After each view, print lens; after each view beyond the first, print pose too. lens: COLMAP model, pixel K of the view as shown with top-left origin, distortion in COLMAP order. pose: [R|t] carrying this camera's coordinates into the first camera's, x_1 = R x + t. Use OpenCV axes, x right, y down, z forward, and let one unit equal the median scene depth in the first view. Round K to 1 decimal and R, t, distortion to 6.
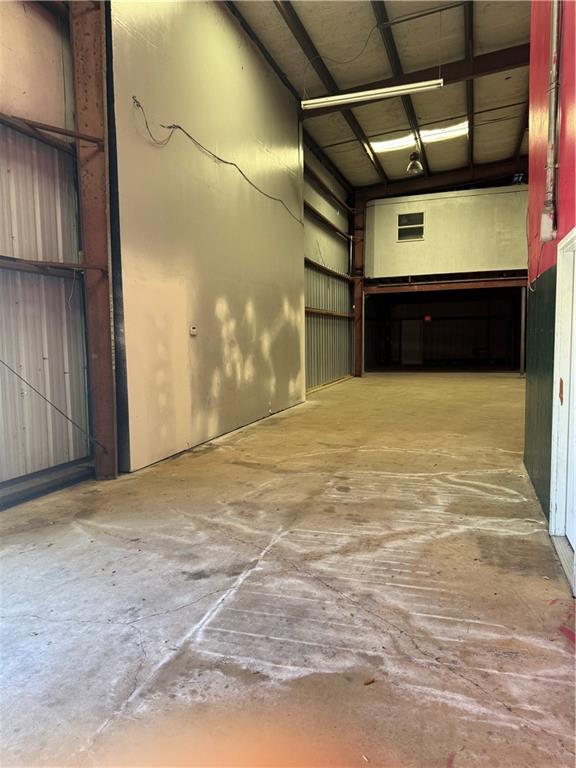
lens RADIAL K [[543.2, 0, 280.3], [0, 543.2, 385.6], [0, 0, 1]] dist [0.017054, -0.009117]
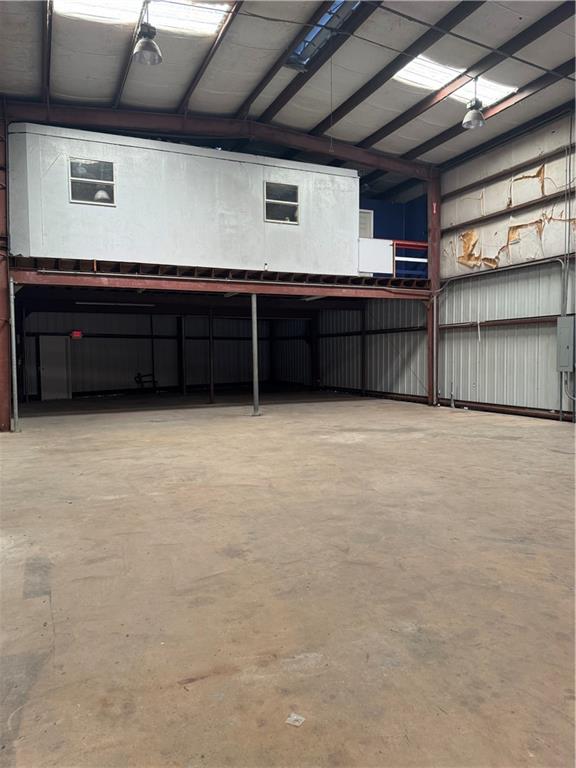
lens RADIAL K [[543.2, 0, 284.4], [0, 543.2, 391.4], [0, 0, 1]] dist [0.017054, -0.009117]
pose [[0.731205, -0.028410, 0.681566, -0.030702], [0.053640, 0.998433, -0.015928, -0.031068], [-0.680046, 0.048206, 0.731583, 0.403462]]
